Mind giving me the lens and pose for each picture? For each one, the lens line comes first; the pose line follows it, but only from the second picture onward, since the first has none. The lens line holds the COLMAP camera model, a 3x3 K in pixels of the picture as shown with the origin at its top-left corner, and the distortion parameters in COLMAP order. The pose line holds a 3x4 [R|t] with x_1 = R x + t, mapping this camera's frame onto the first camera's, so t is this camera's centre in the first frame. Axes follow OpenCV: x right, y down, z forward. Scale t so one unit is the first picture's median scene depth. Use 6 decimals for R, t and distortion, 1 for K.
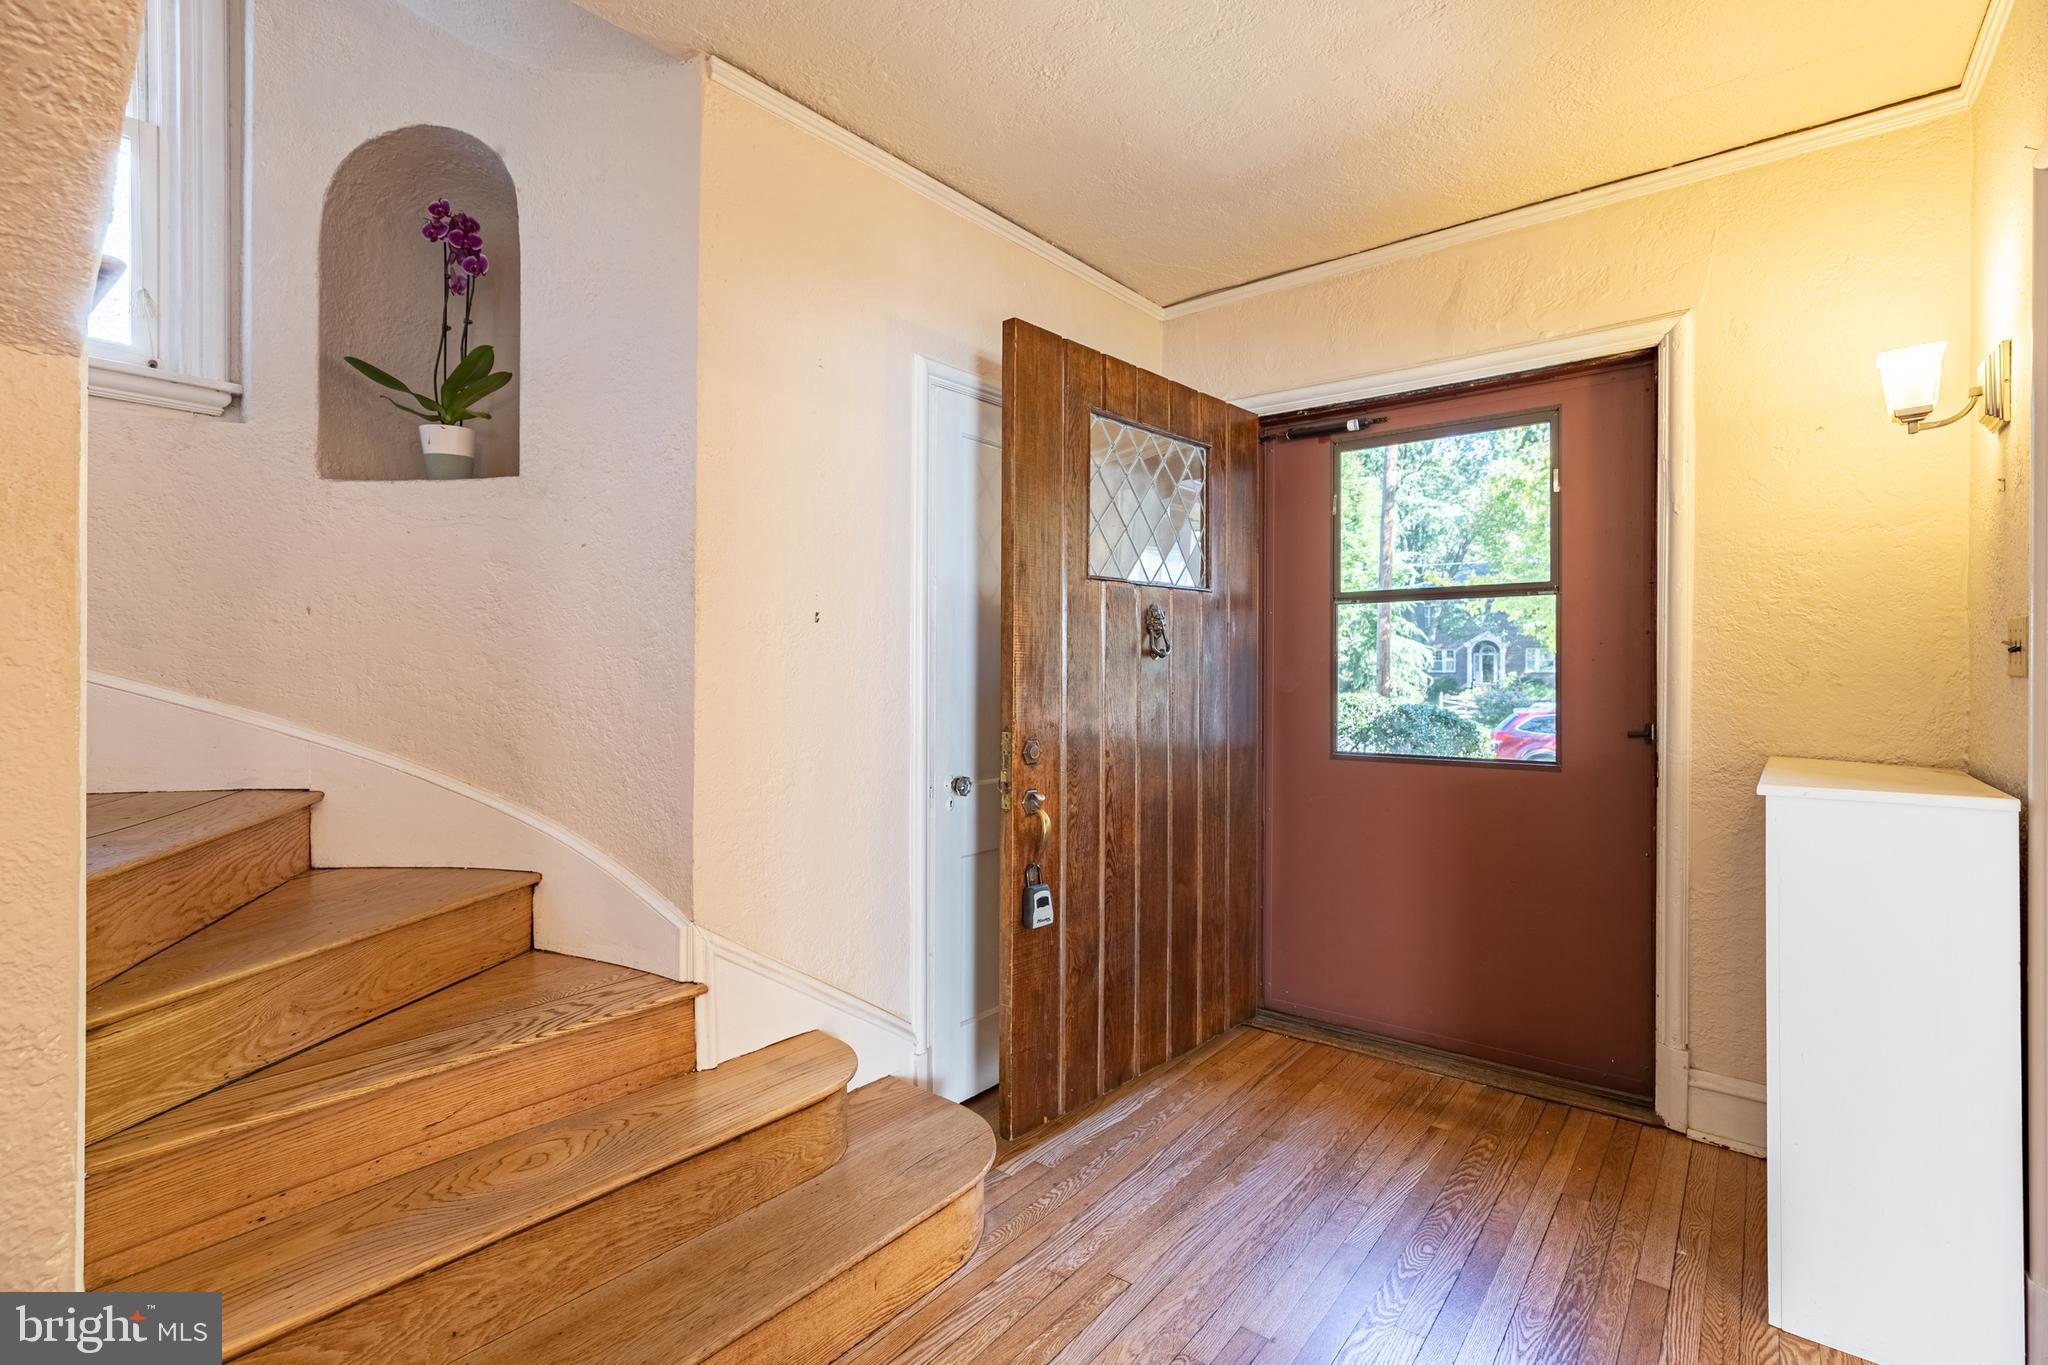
lens RADIAL K [[930.6, 0, 1034.1], [0, 930.6, 671.0], [0, 0, 1]] dist [-0.006374, 0.003269]
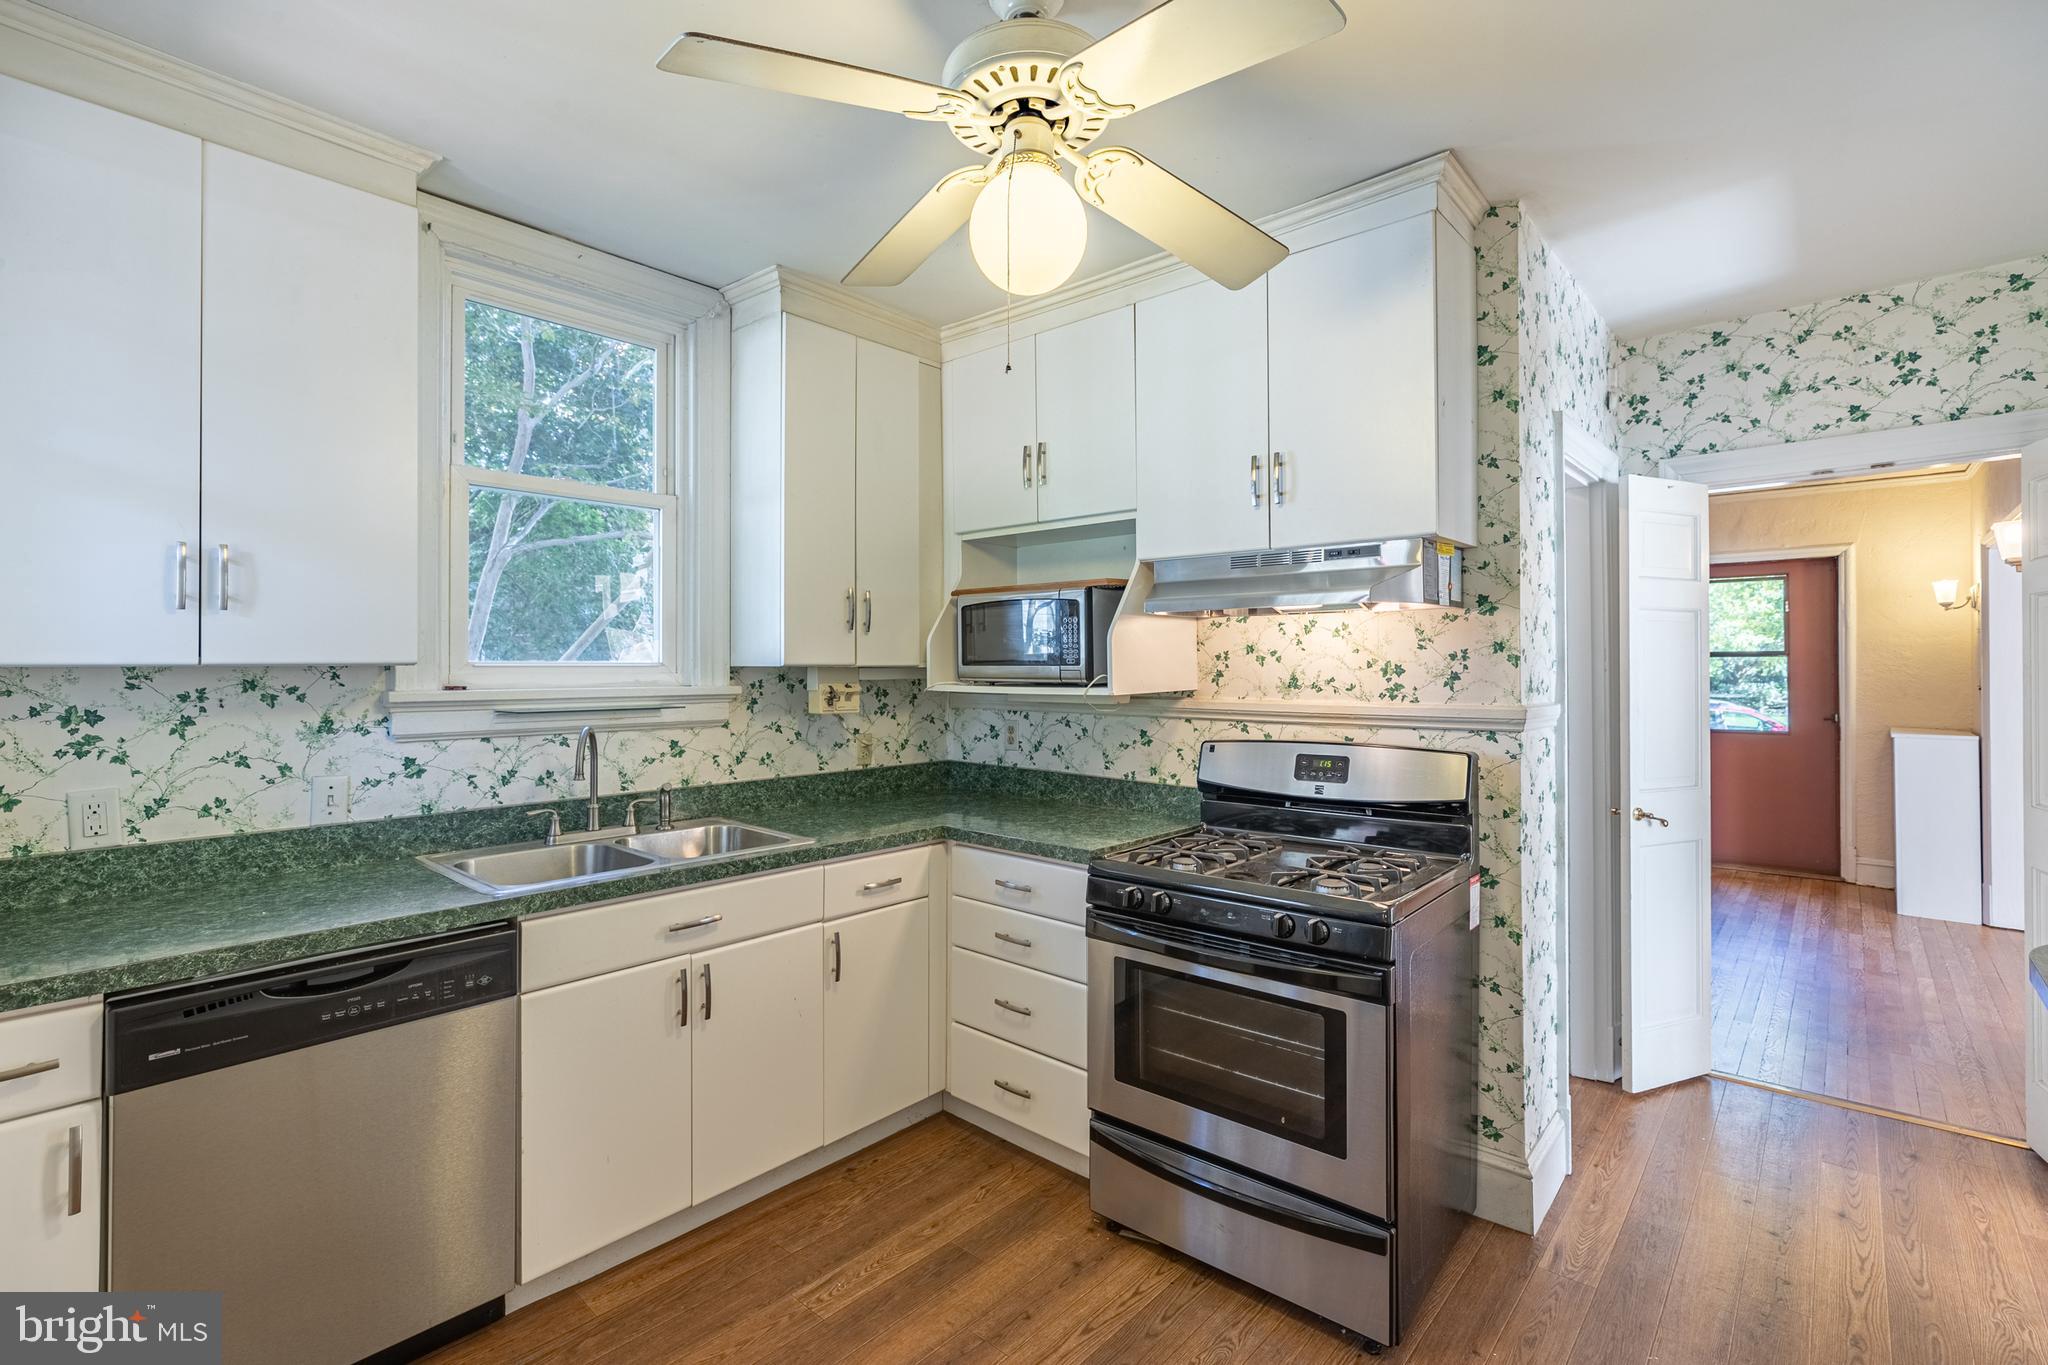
lens RADIAL K [[930.6, 0, 1023.2], [0, 930.6, 660.4], [0, 0, 1]] dist [-0.006374, 0.003269]
pose [[0.998547, -0.007598, -0.053359, -1.194206], [0.007309, 0.999958, -0.005607, -0.075689], [0.053399, 0.005209, 0.998560, -1.376188]]
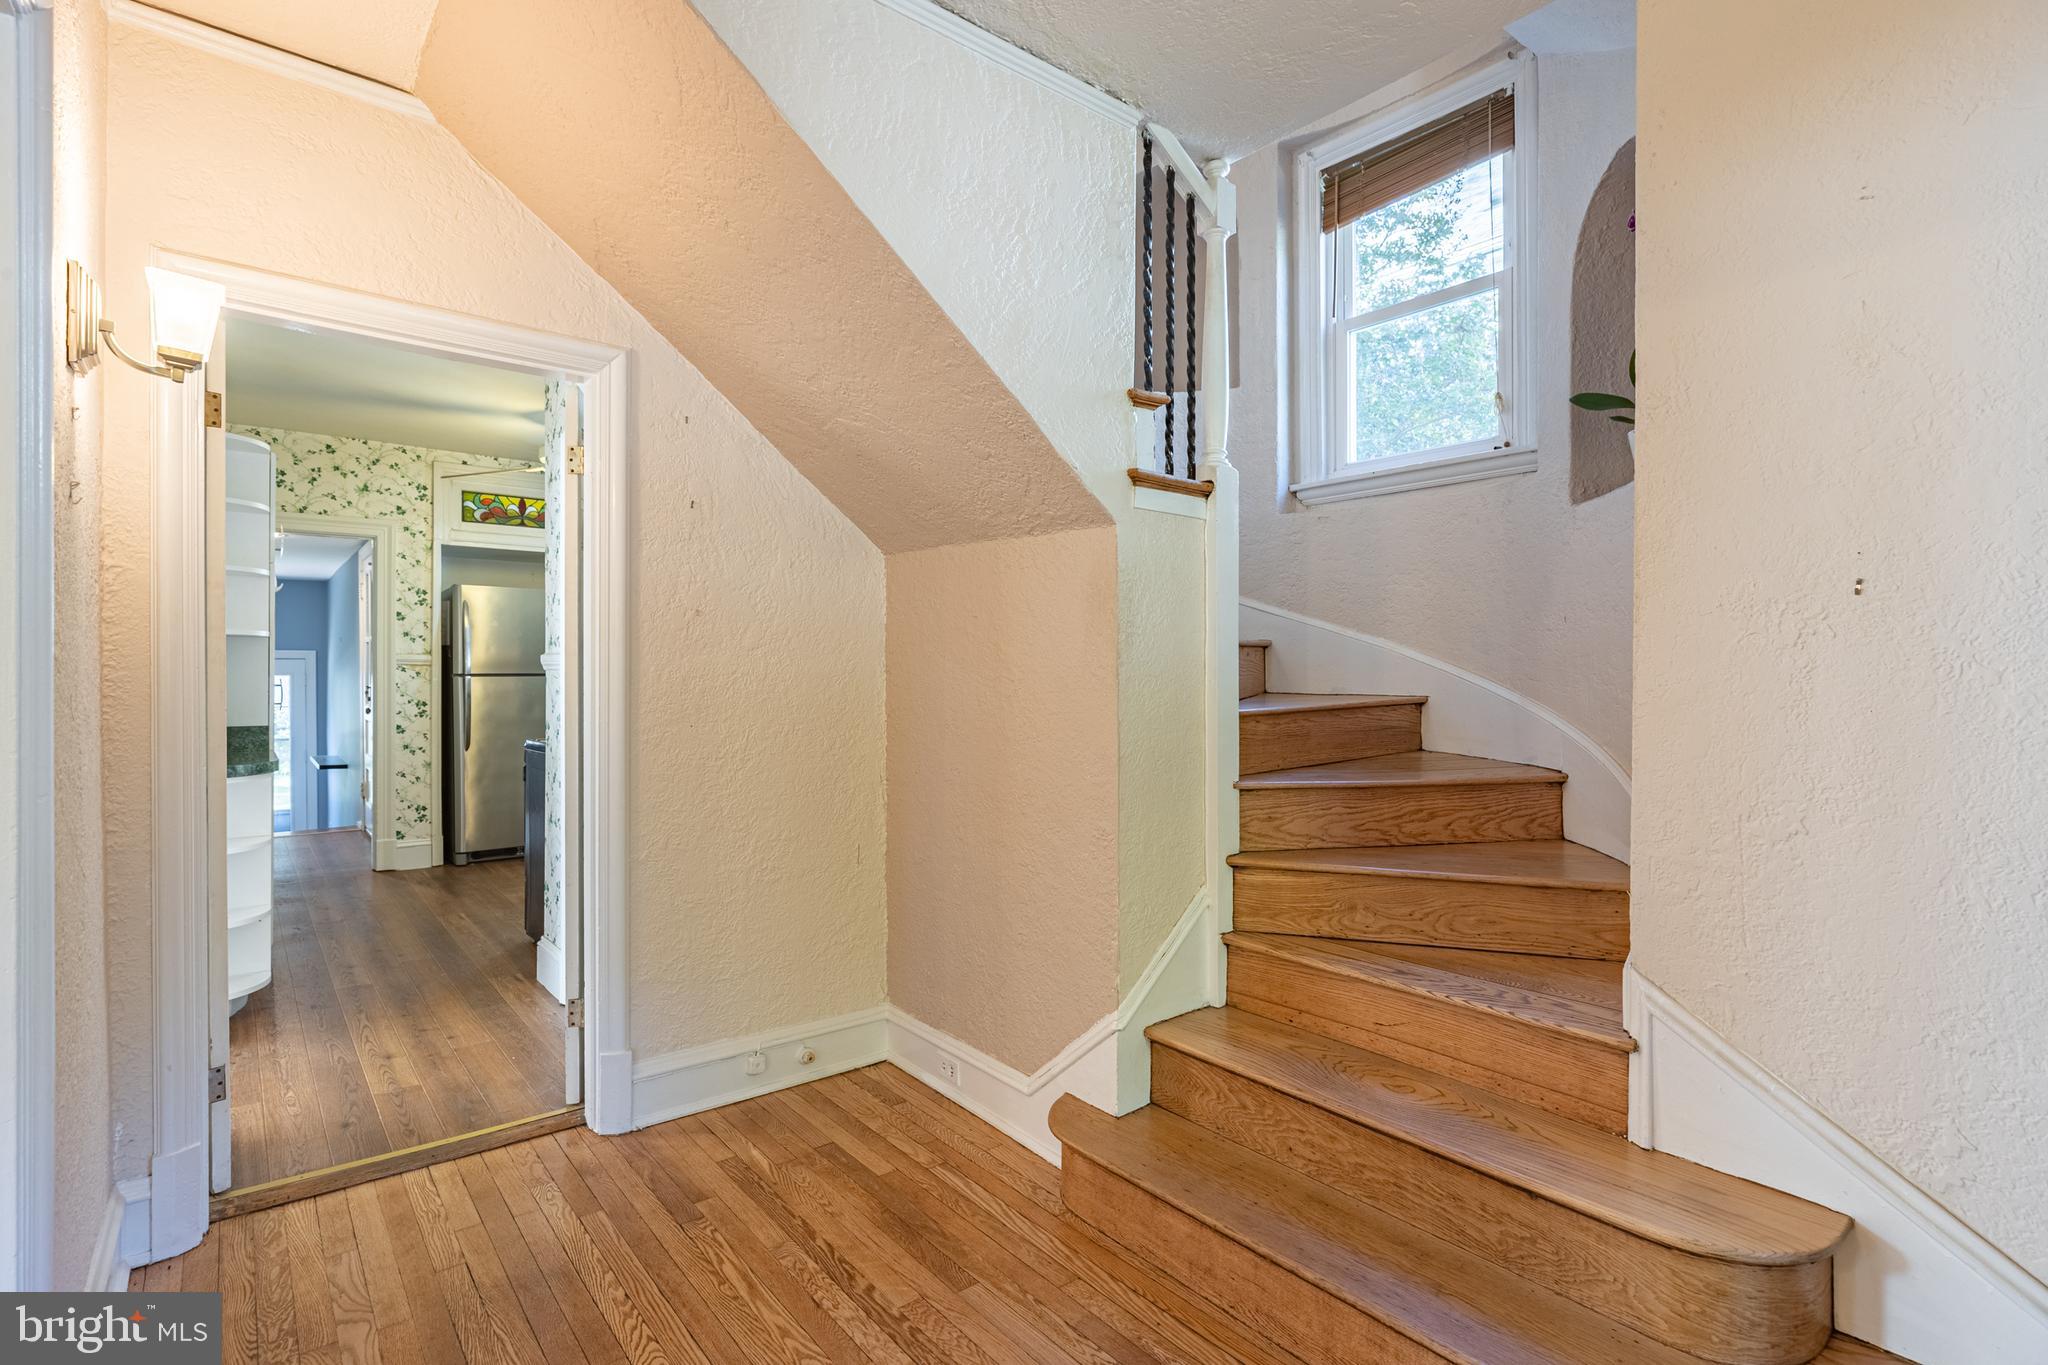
lens RADIAL K [[953.5, 0, 1017.8], [0, 953.5, 670.7], [0, 0, 1]] dist [-0.010593, 0.000346]
pose [[-0.199438, -0.003610, -0.979904, 0.727807], [0.001165, 0.999992, -0.003921, 0.004984], [0.979910, -0.001924, -0.199432, 0.759274]]
